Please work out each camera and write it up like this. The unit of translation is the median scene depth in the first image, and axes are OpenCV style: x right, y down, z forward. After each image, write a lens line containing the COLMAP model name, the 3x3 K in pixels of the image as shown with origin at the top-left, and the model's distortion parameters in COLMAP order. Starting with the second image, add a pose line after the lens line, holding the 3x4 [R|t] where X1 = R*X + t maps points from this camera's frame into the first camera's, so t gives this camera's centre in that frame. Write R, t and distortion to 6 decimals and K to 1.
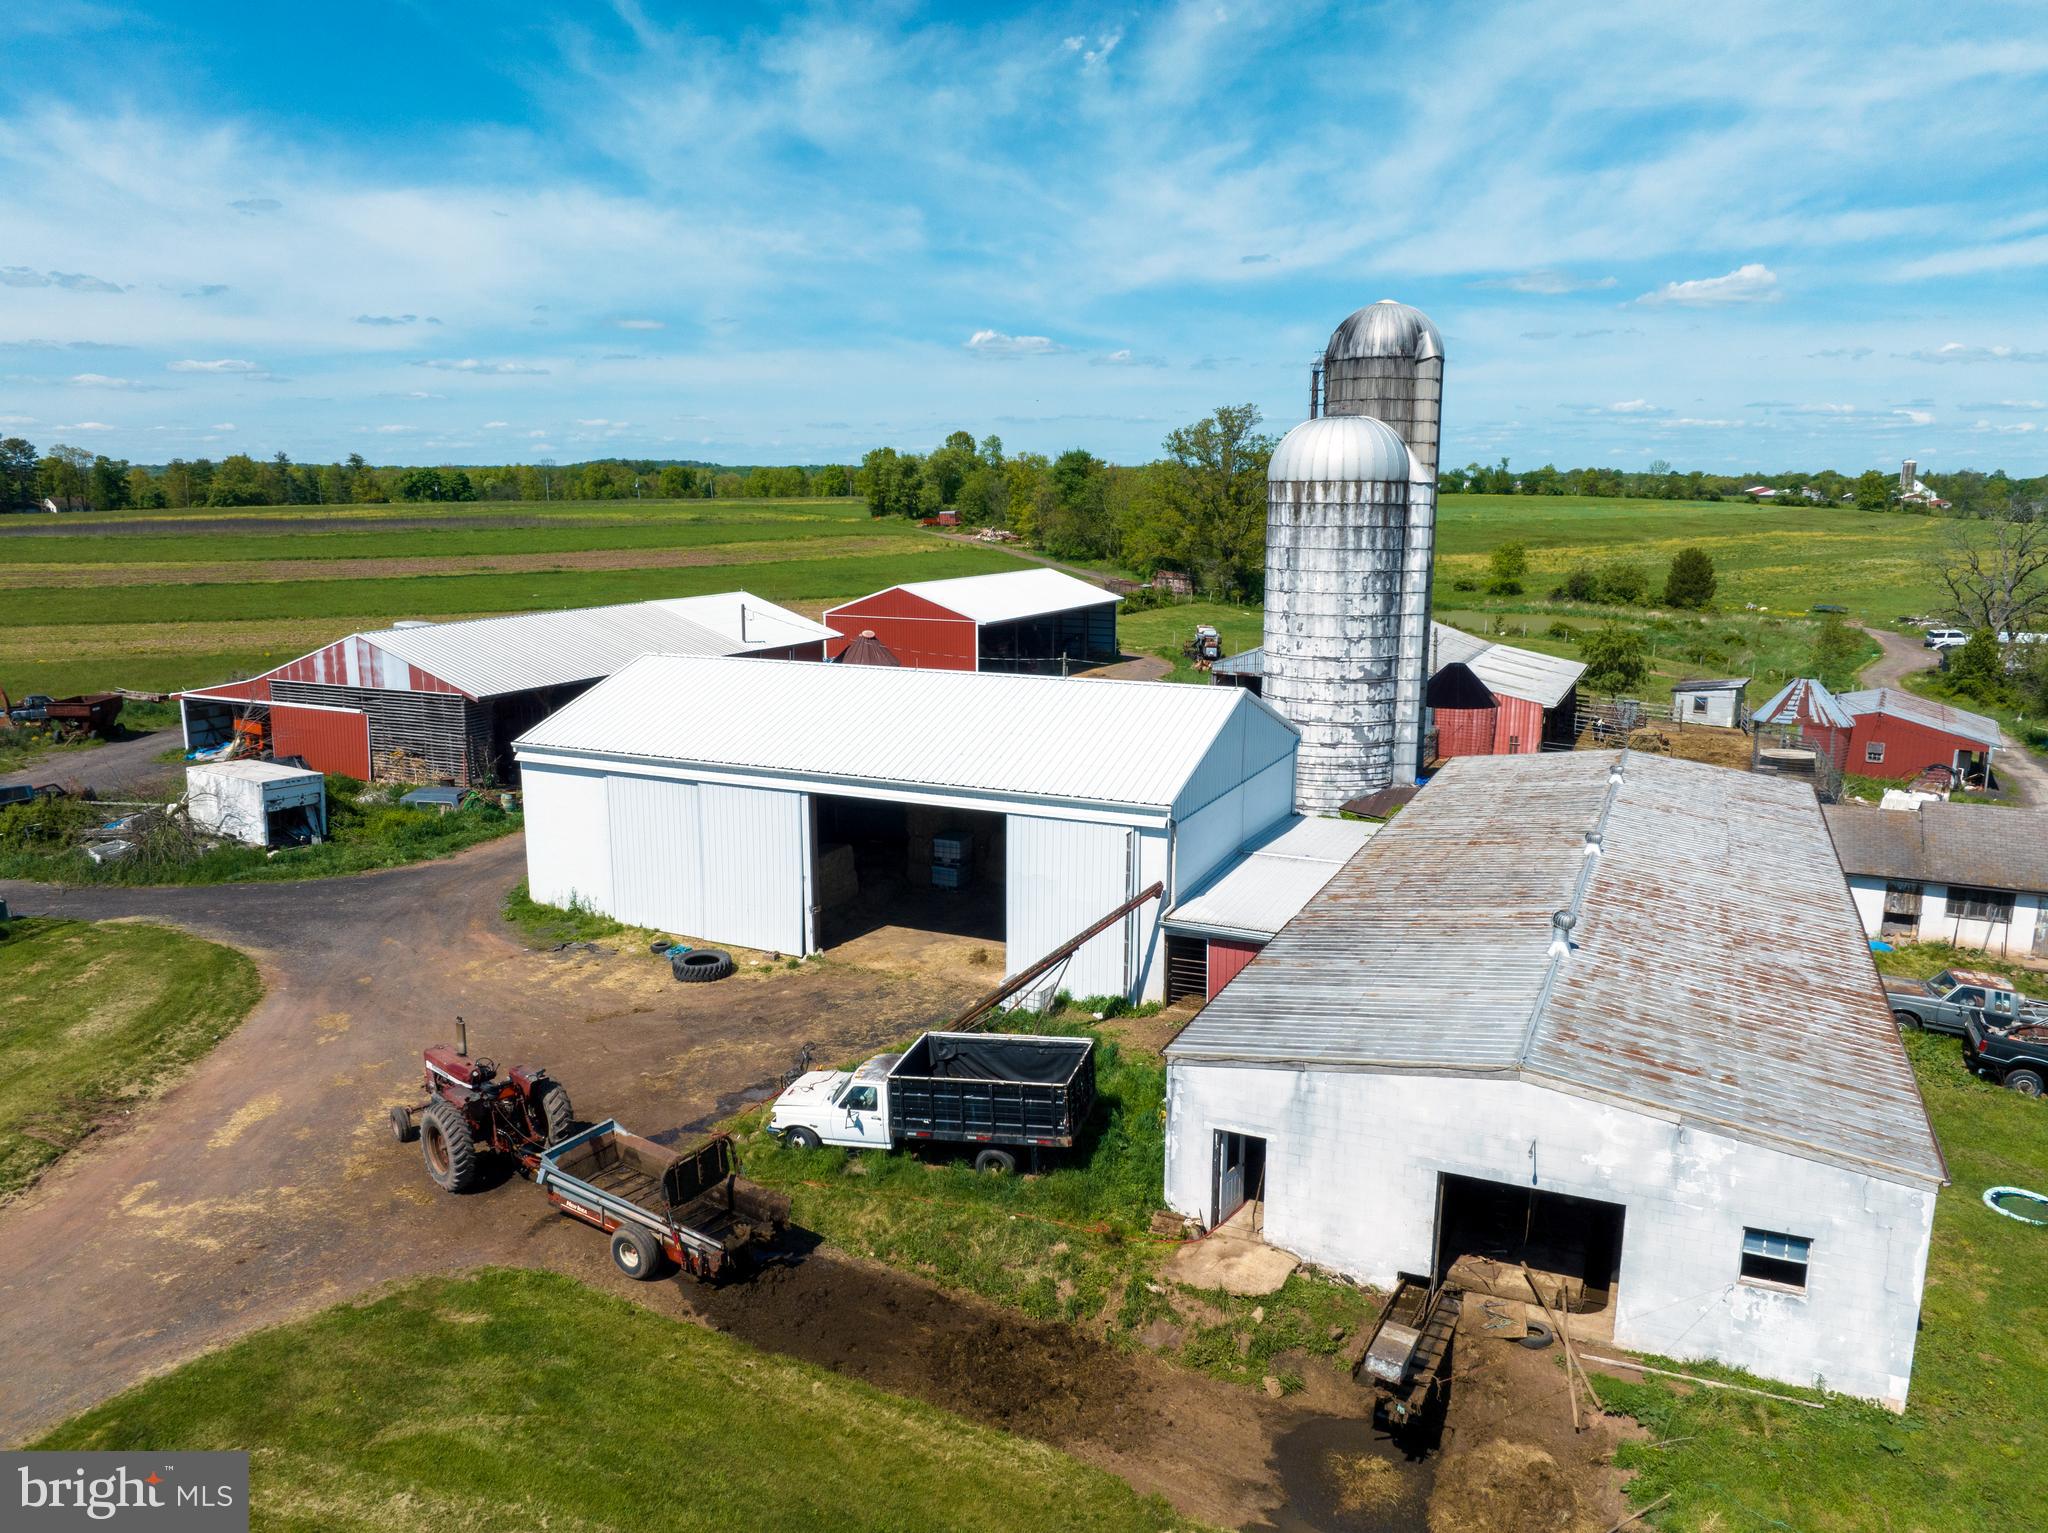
lens RADIAL K [[1448.3, 0, 1034.2], [0, 1448.3, 762.2], [0, 0, 1]] dist [-0.051030, 0.022348]
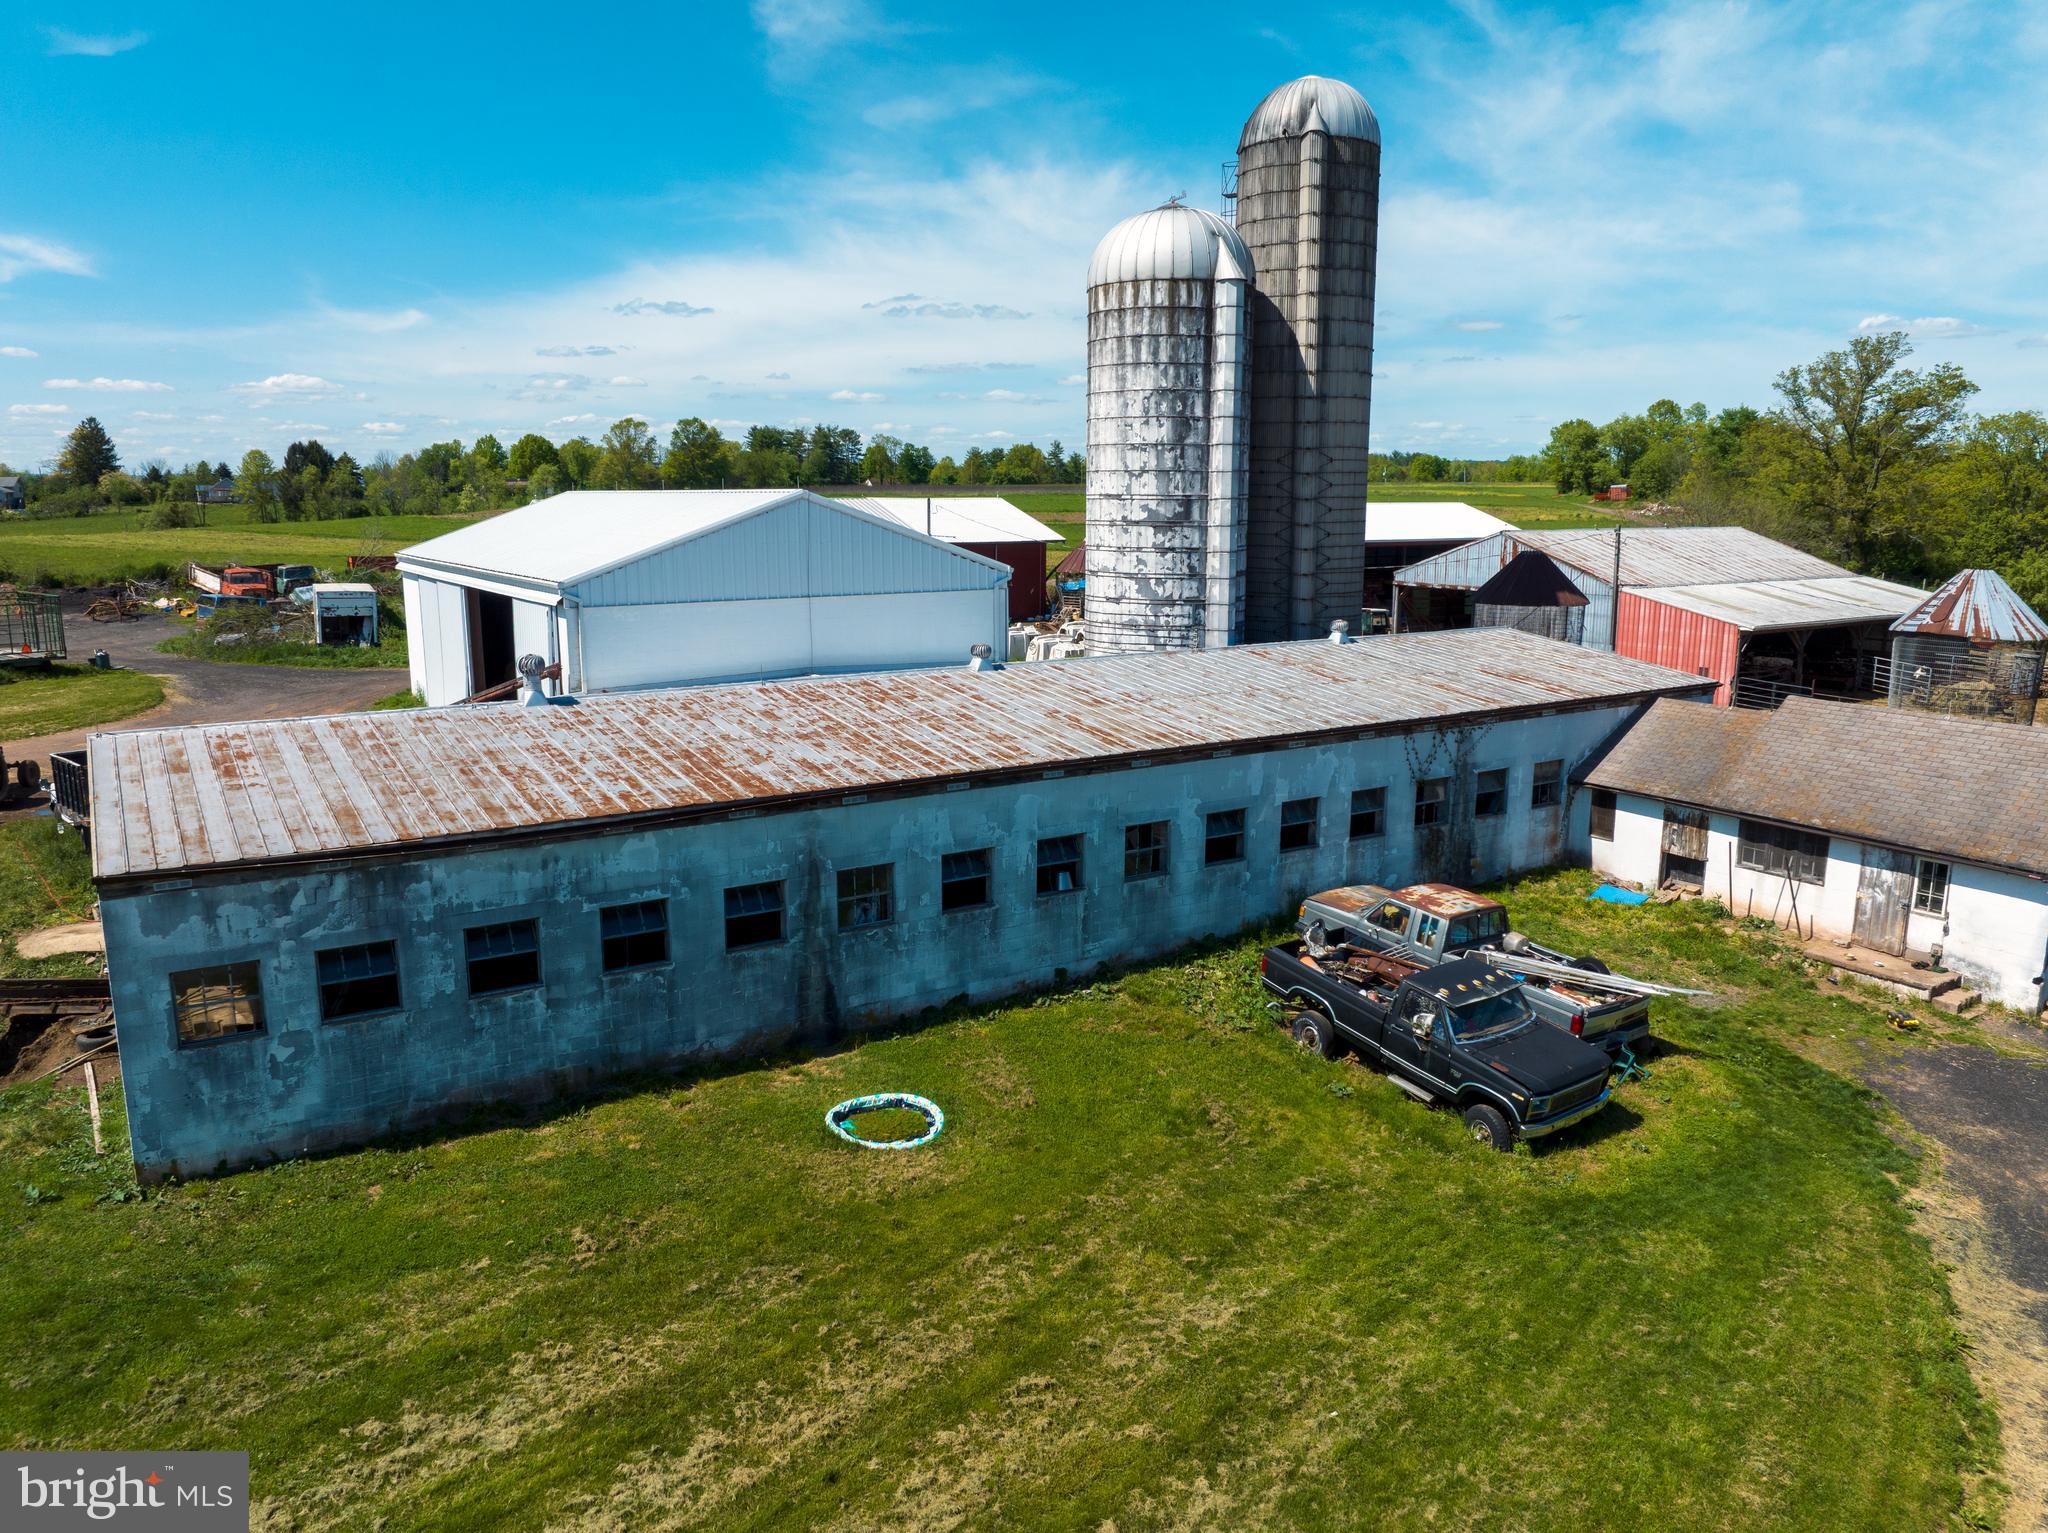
lens RADIAL K [[1448.3, 0, 1052.2], [0, 1448.3, 739.2], [0, 0, 1]] dist [-0.051030, 0.022348]
pose [[0.851725, 0.085926, -0.516896, 0.166148], [-0.095631, 0.995386, 0.007890, 0.017892], [0.515189, 0.042711, 0.856012, 0.069349]]
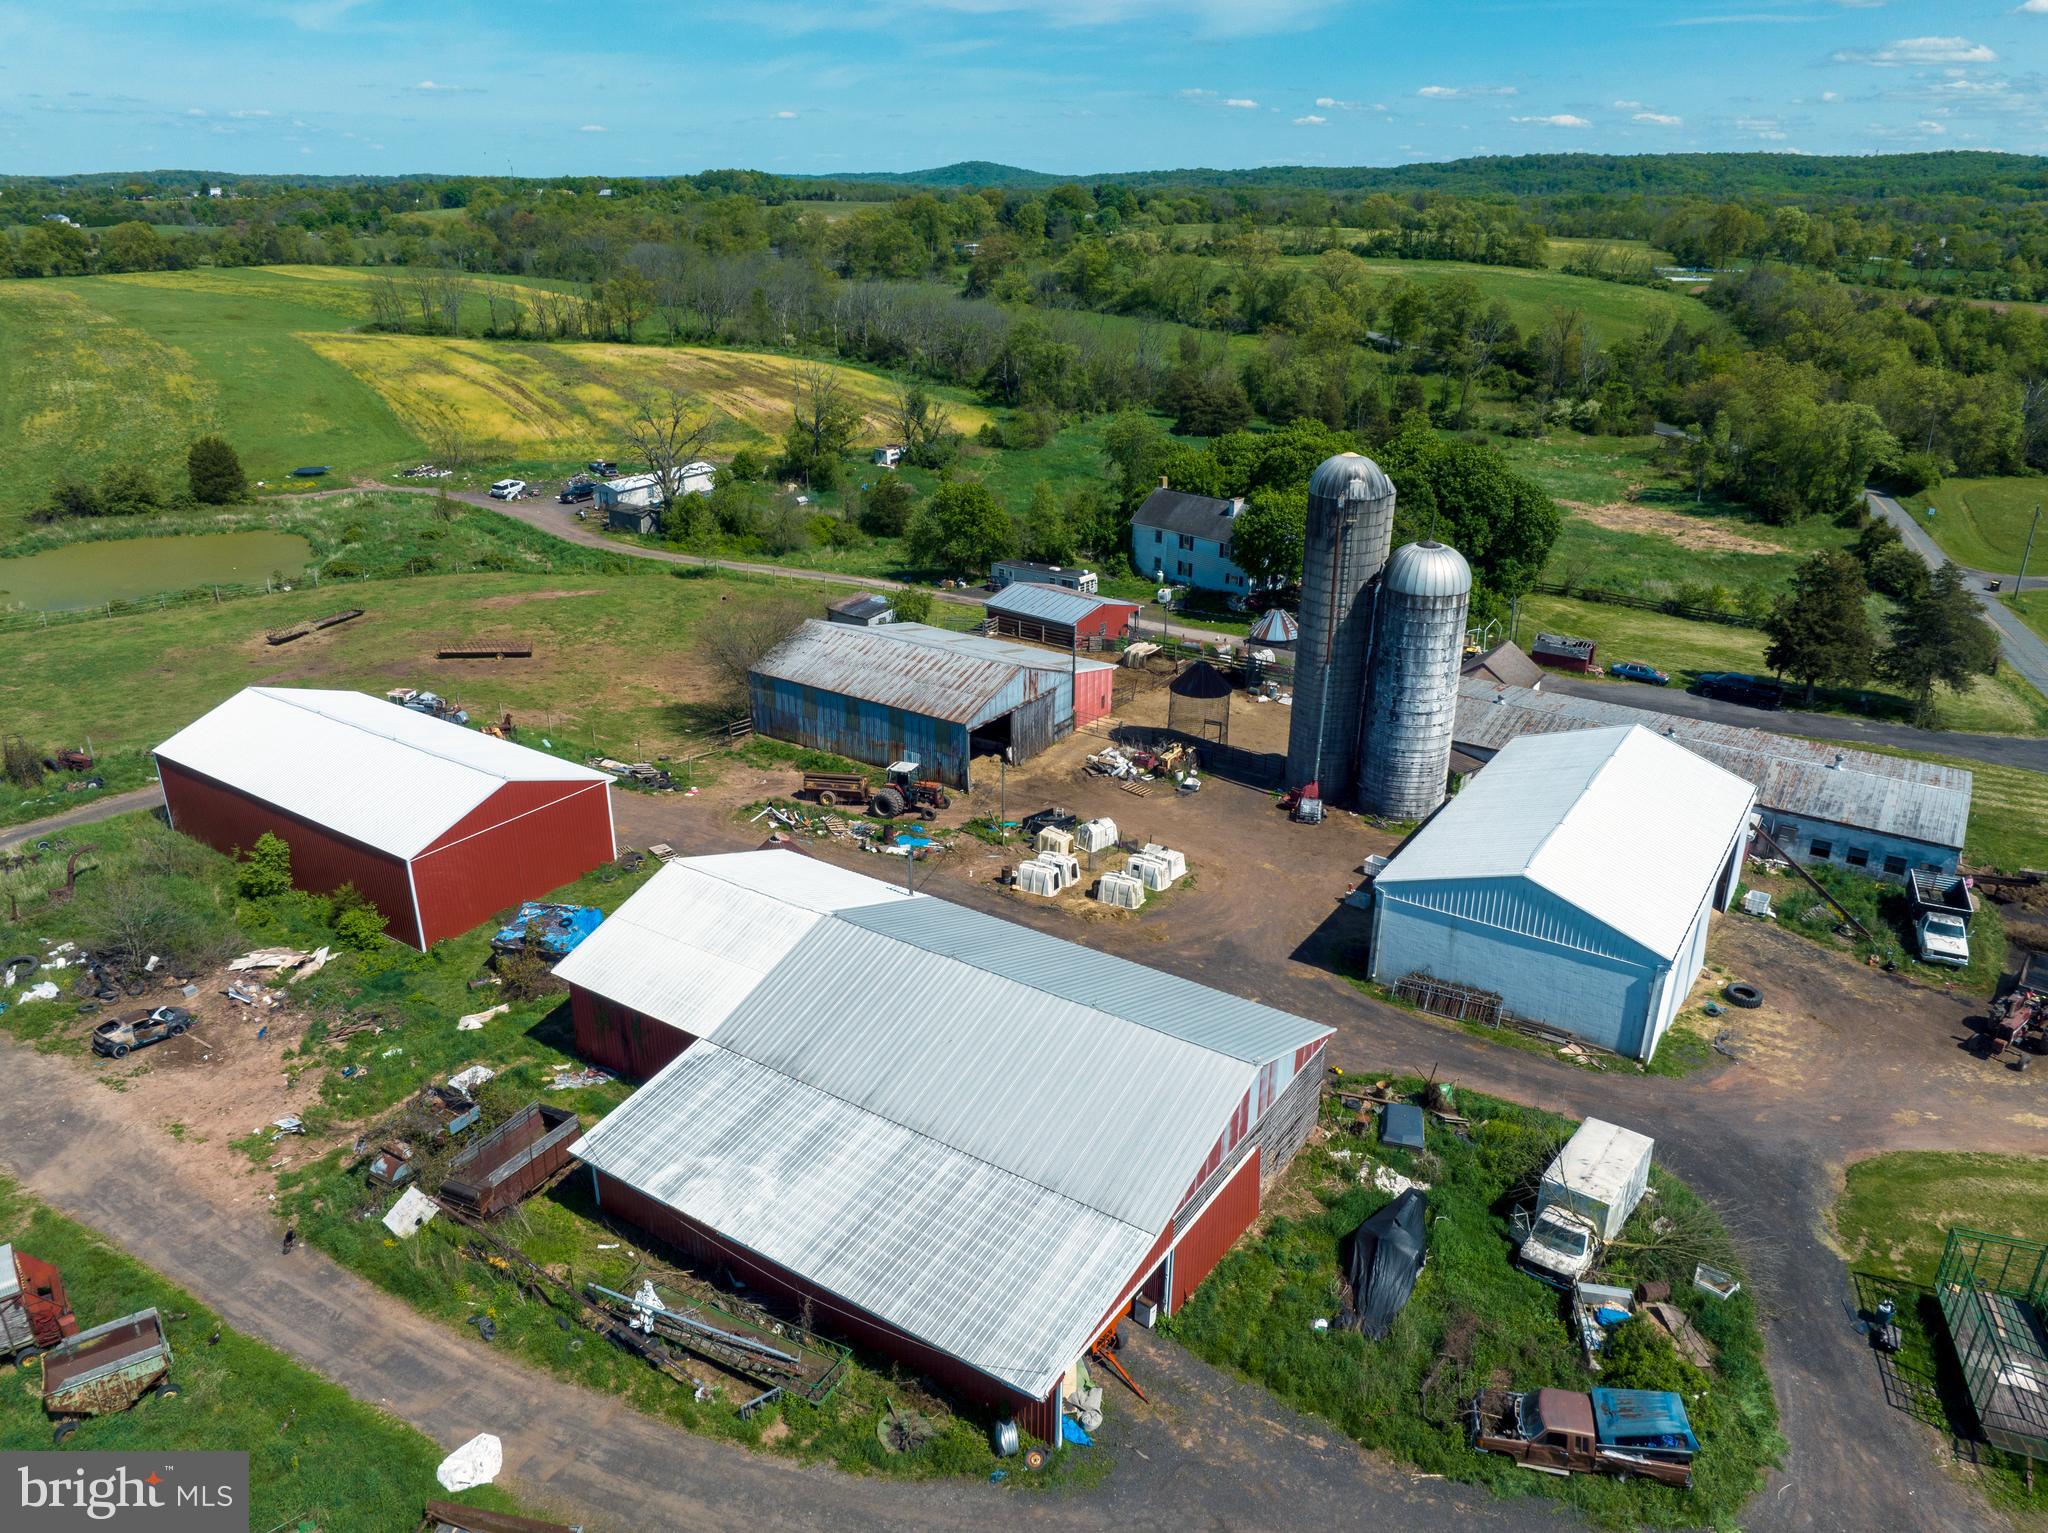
lens RADIAL K [[1448.3, 0, 1011.5], [0, 1448.3, 760.5], [0, 0, 1]] dist [-0.051030, 0.022348]
pose [[0.158066, -0.372262, 0.914569, -0.374056], [0.181217, 0.921417, 0.343730, -0.174467], [-0.970657, 0.111404, 0.213105, 0.305995]]
